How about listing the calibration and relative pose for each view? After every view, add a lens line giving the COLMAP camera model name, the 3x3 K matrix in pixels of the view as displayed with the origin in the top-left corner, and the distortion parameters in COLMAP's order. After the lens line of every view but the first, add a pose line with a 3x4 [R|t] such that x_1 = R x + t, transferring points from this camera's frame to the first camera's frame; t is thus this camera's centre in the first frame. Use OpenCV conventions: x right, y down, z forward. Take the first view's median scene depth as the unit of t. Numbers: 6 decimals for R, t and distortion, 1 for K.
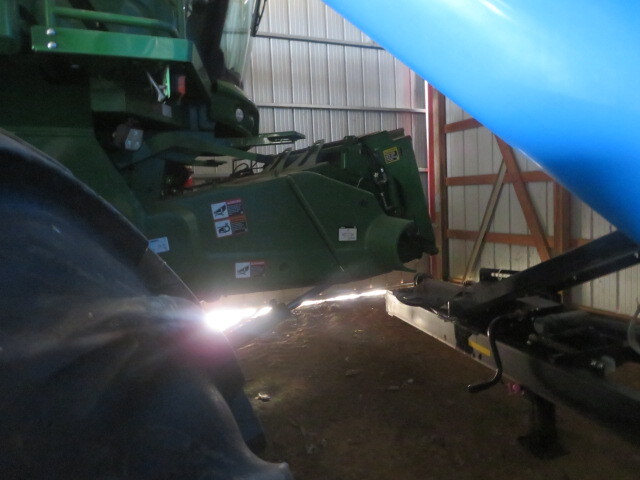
lens RADIAL K [[433.2, 0, 320.0], [0, 433.2, 240.0], [0, 0, 1]] dist [-0.000413, 0.000525]
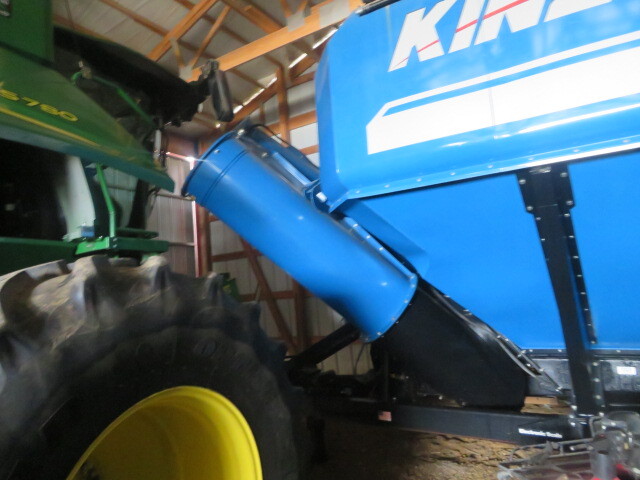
lens RADIAL K [[433.2, 0, 320.0], [0, 433.2, 240.0], [0, 0, 1]] dist [-0.000413, 0.000525]
pose [[0.819570, 0.044130, 0.571278, -0.208060], [0.106458, 0.967942, -0.227498, 0.015191], [-0.563003, 0.247267, 0.788598, -0.230019]]
